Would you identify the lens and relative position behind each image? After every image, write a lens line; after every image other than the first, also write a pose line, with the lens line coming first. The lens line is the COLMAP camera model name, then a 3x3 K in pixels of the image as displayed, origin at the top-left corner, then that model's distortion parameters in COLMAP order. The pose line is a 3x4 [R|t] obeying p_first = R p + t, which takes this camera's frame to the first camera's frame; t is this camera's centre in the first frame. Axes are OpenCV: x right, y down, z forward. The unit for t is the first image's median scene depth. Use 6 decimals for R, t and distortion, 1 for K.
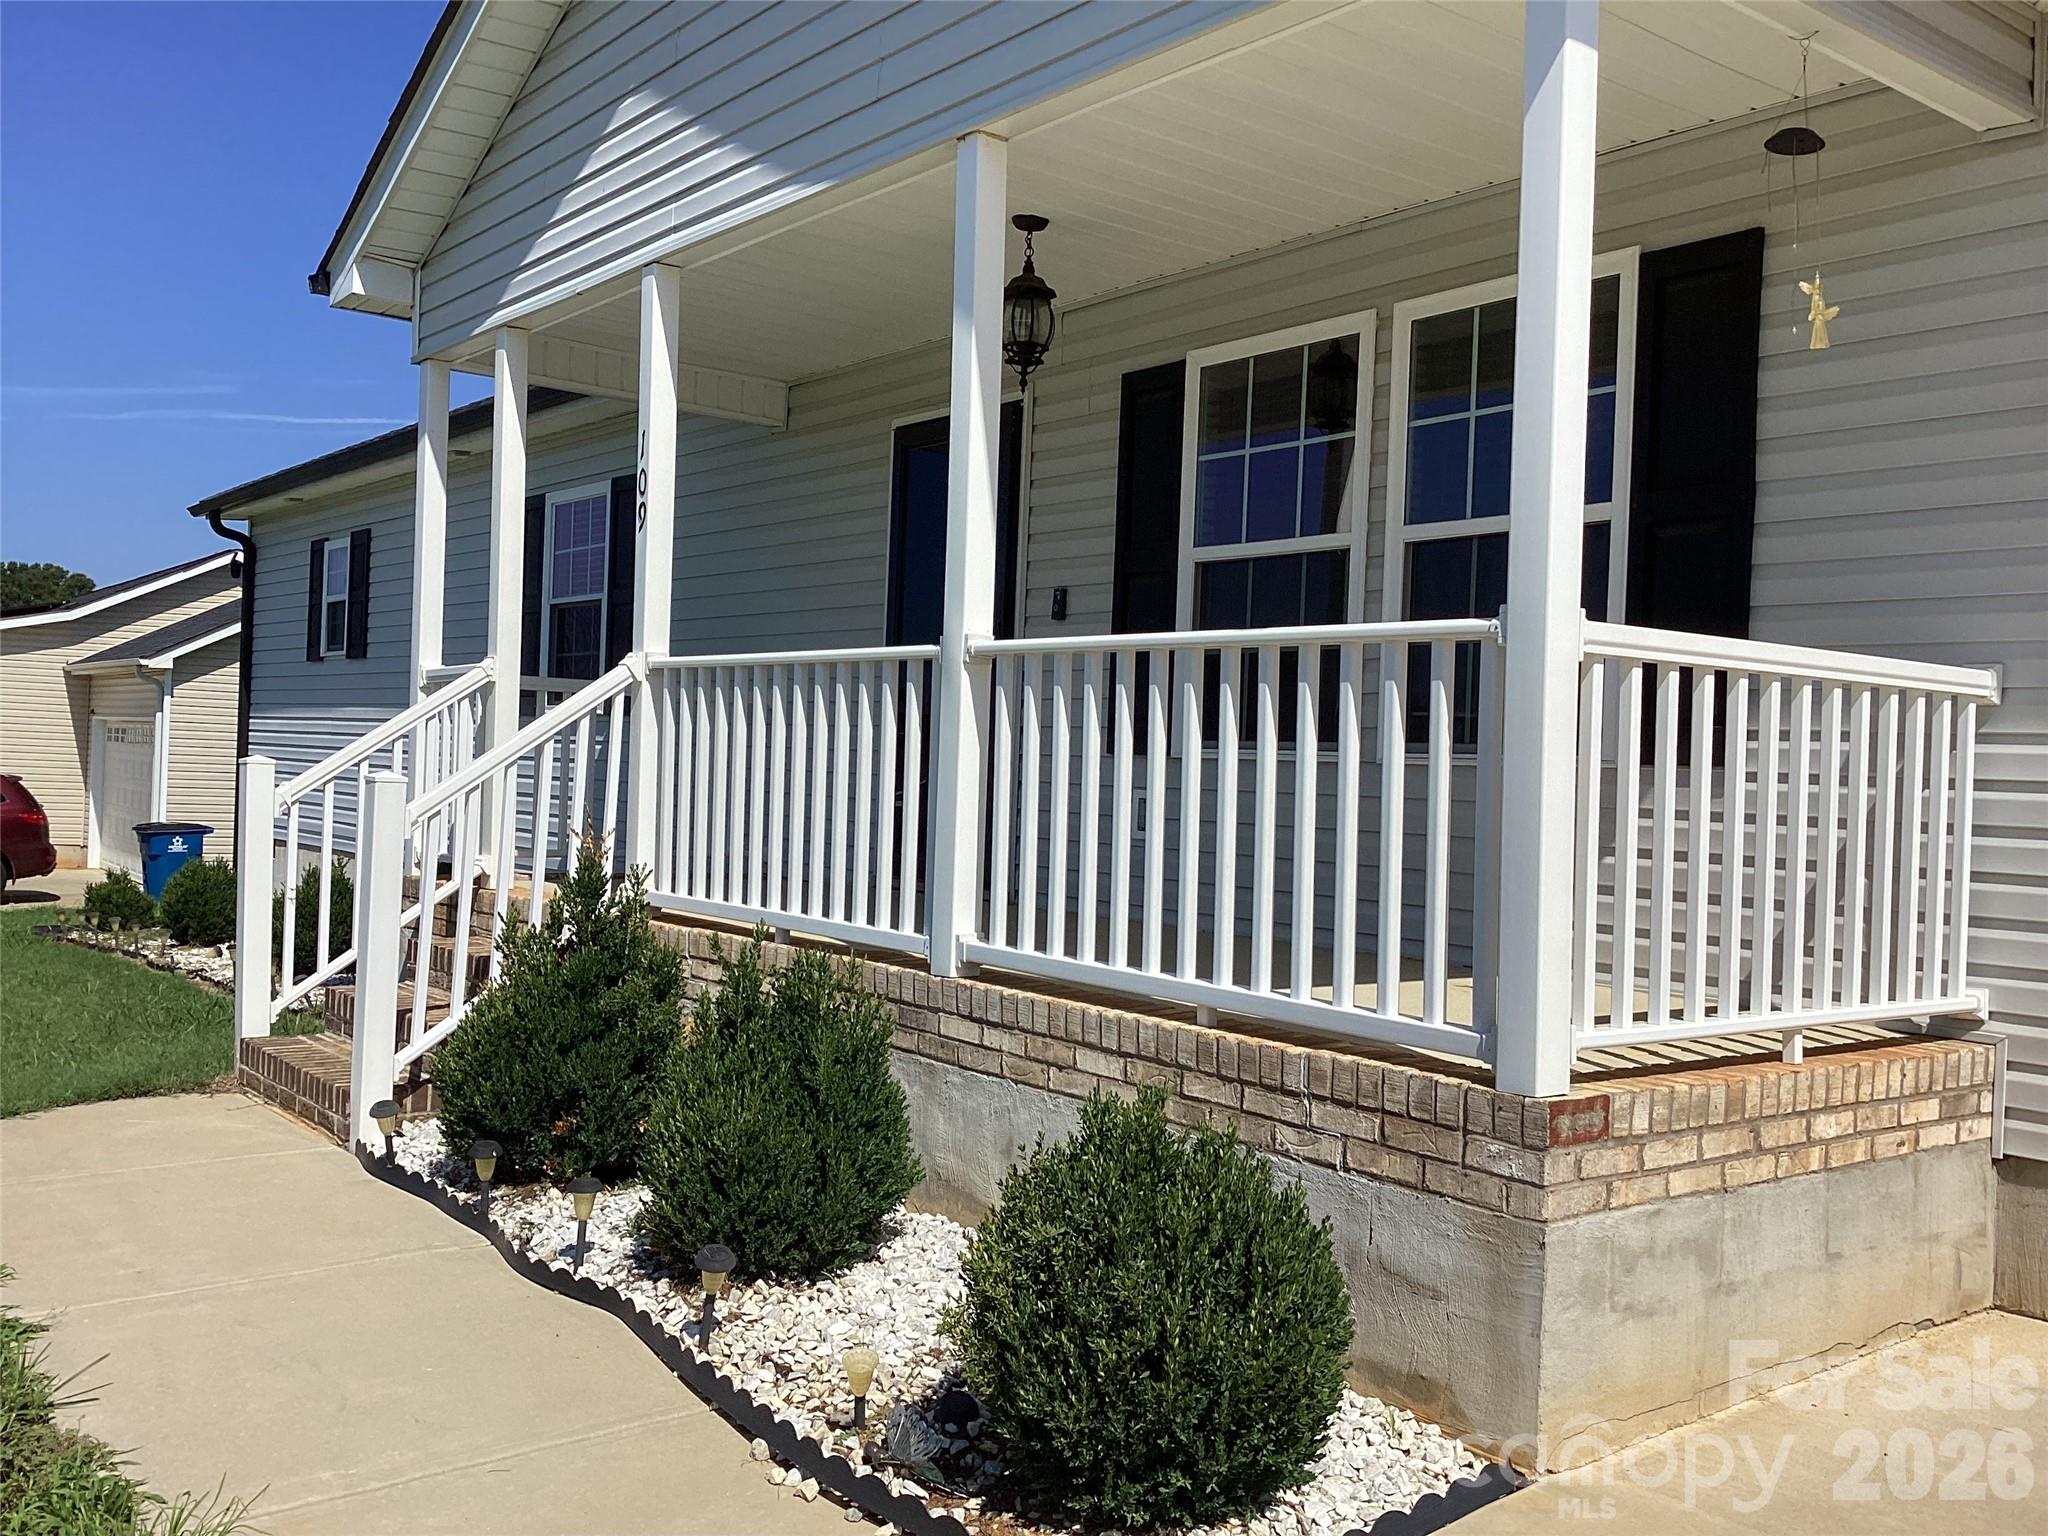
lens RADIAL K [[1865.1, 0, 1012.9], [0, 1865.1, 769.7], [0, 0, 1]] dist [0.135441, -0.280656]
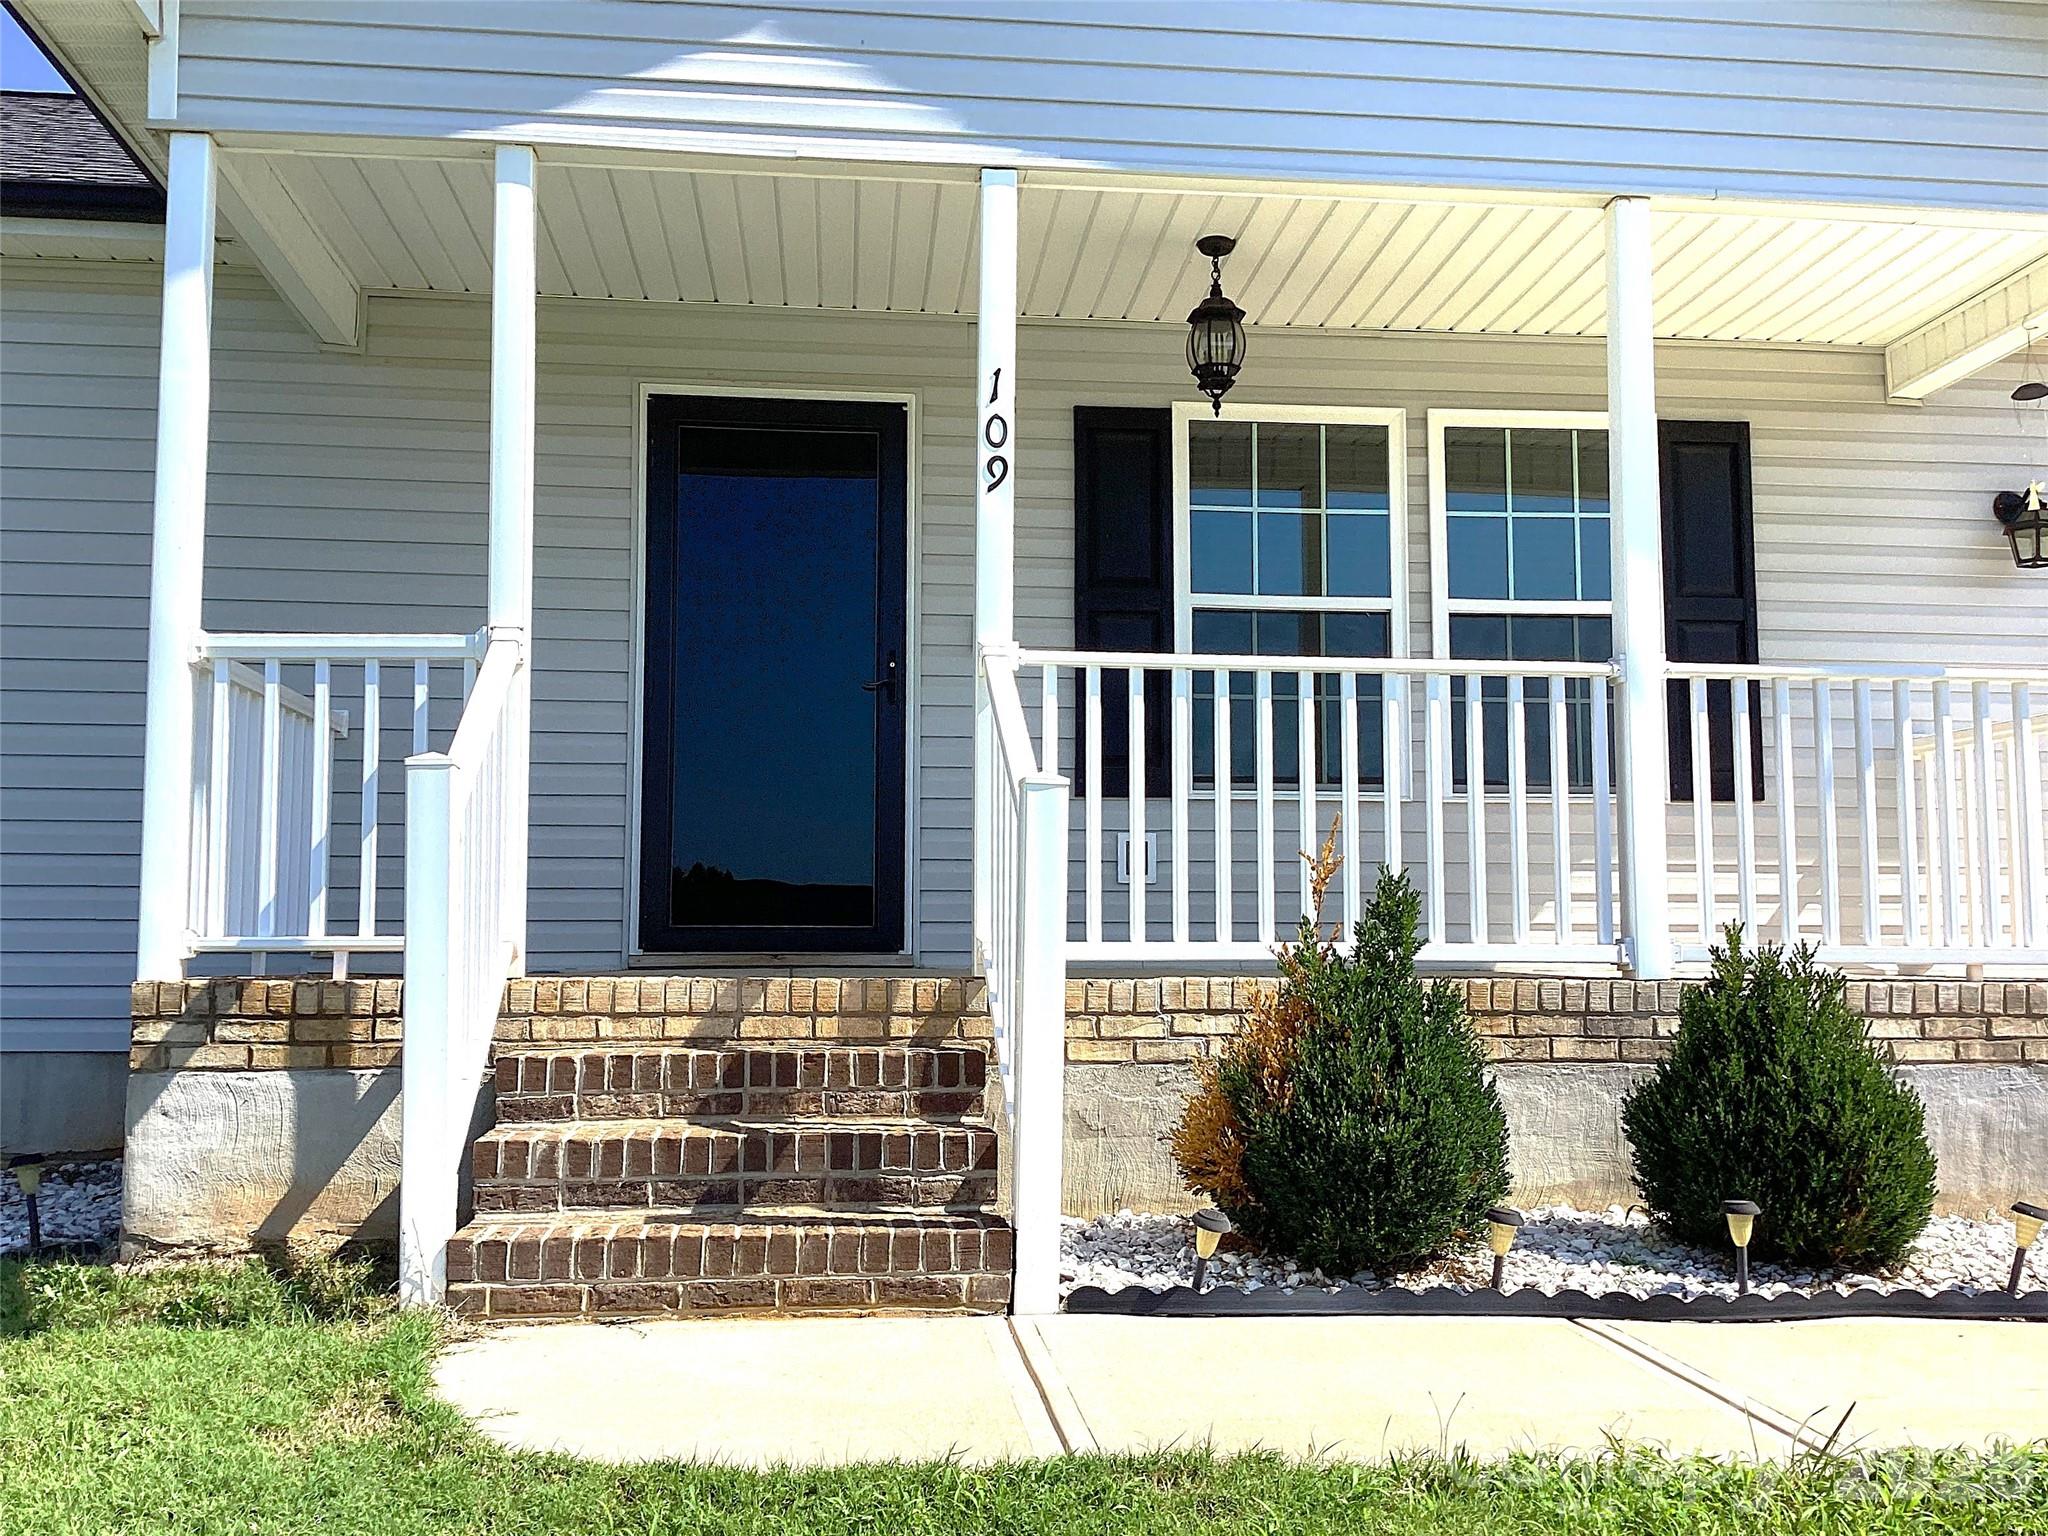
lens RADIAL K [[1865.1, 0, 1012.9], [0, 1865.1, 769.7], [0, 0, 1]] dist [0.135441, -0.280656]
pose [[0.522718, 0.035150, 0.851780, -0.904759], [0.017088, 0.998517, -0.051692, 0.033545], [-0.852334, 0.041576, 0.521342, 0.603188]]
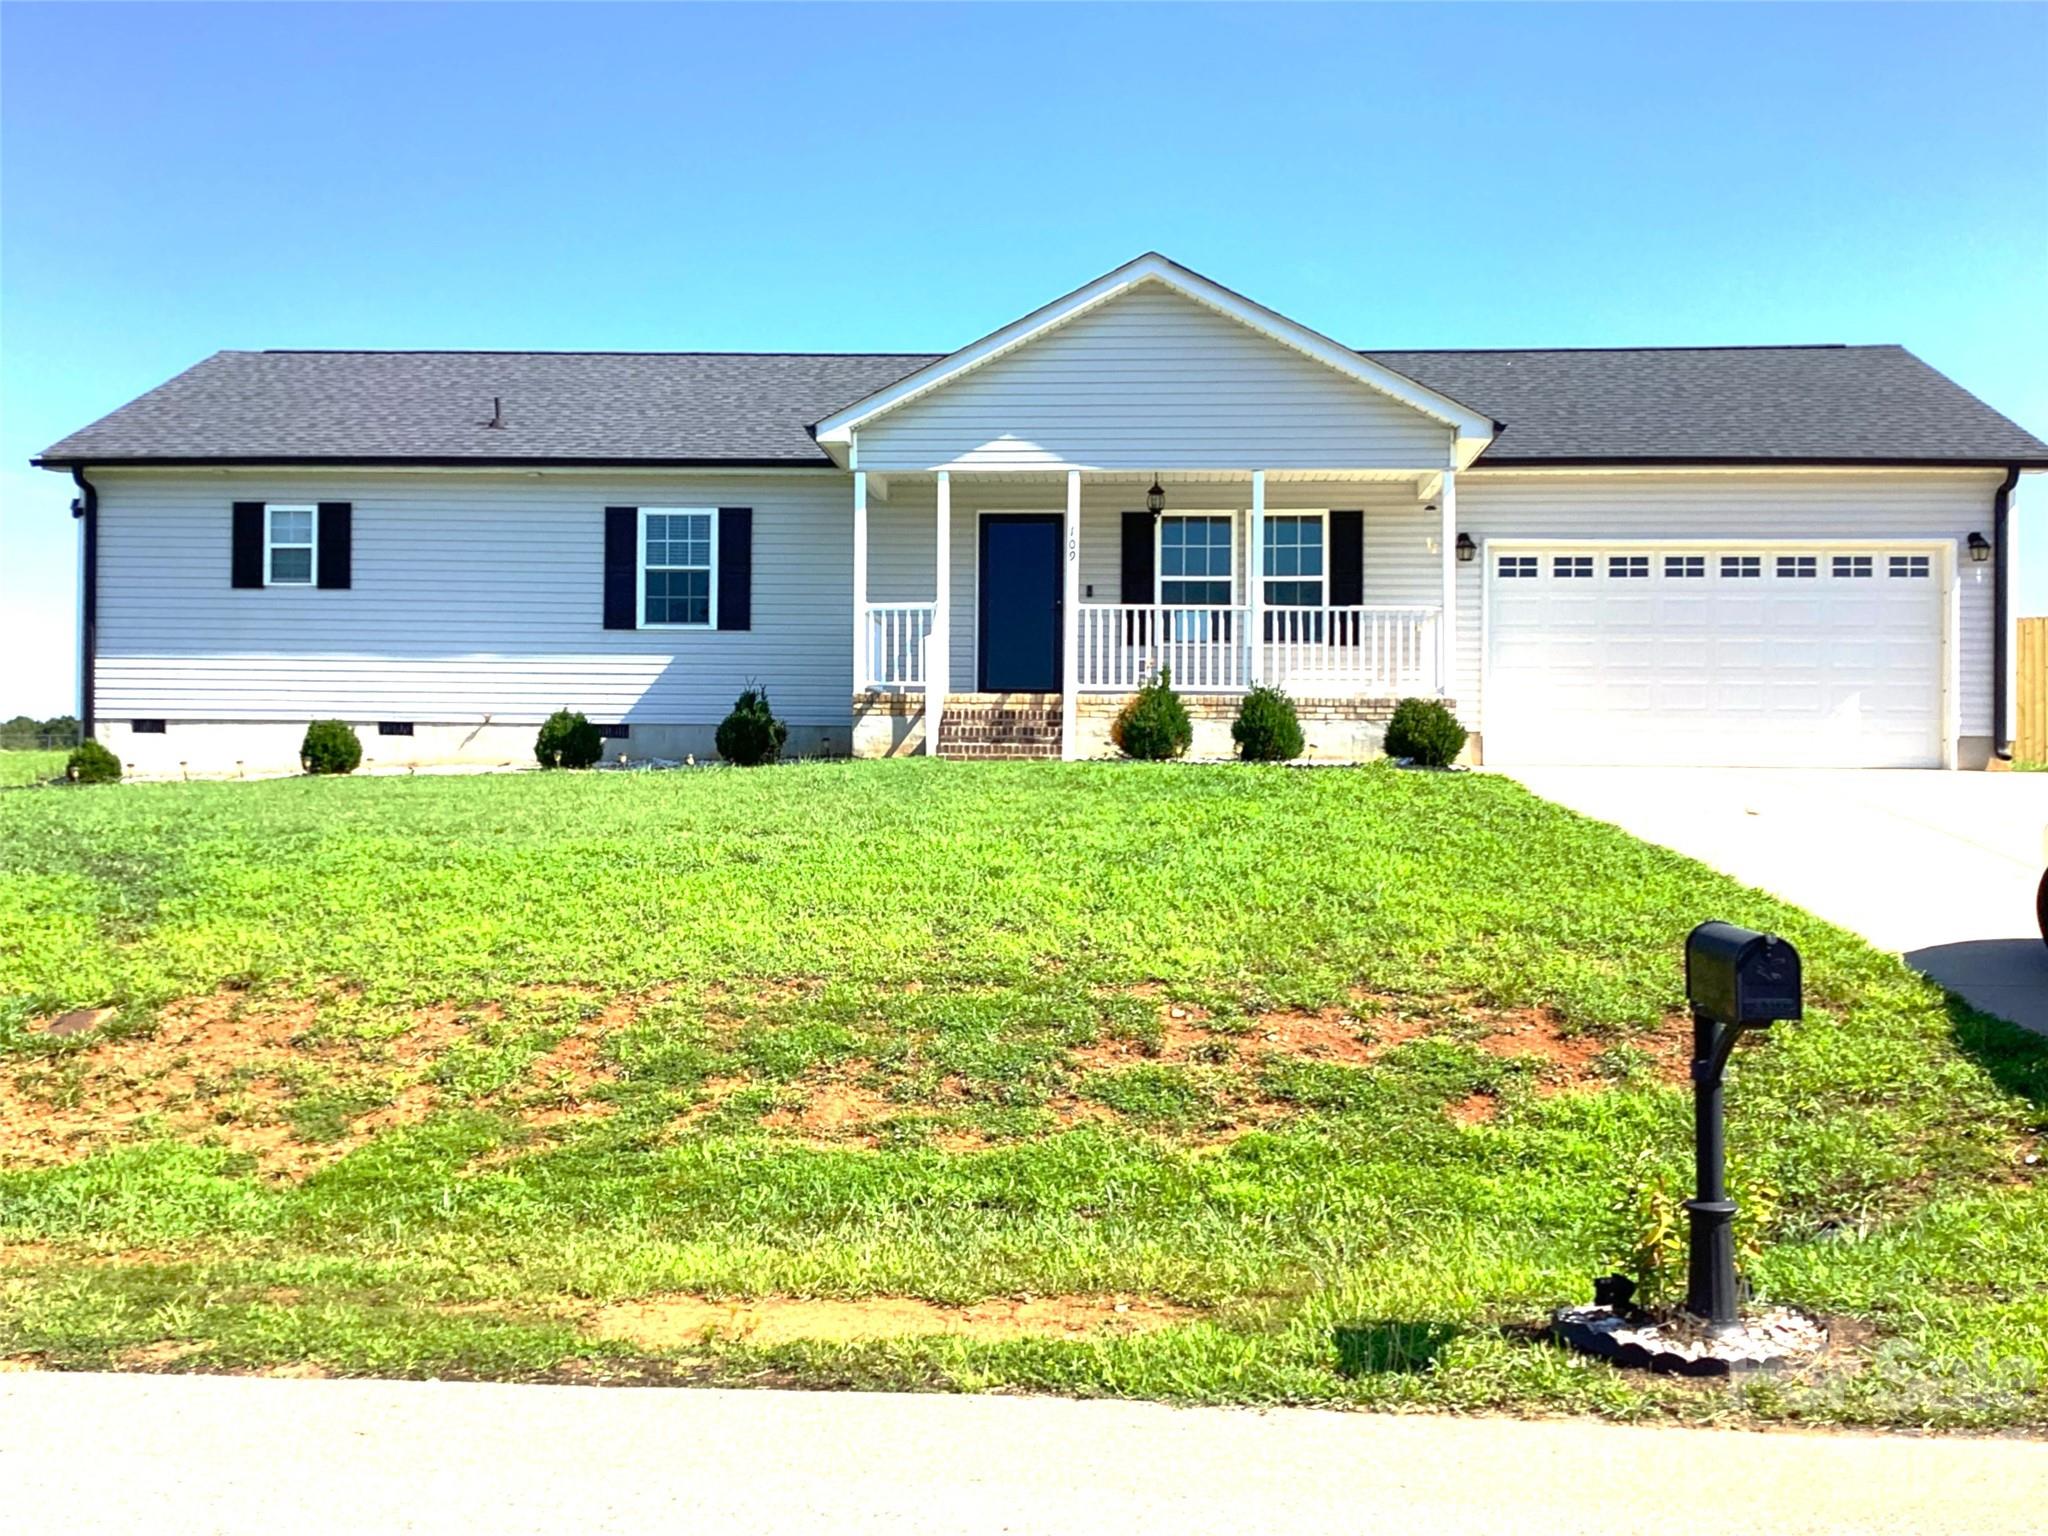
lens RADIAL K [[1865.1, 0, 1012.9], [0, 1865.1, 769.7], [0, 0, 1]] dist [0.135441, -0.280656]
pose [[0.663094, -0.024963, 0.748120, -2.534705], [0.013487, 0.999680, 0.021404, 0.137184], [-0.748414, -0.004103, 0.663219, -0.894037]]
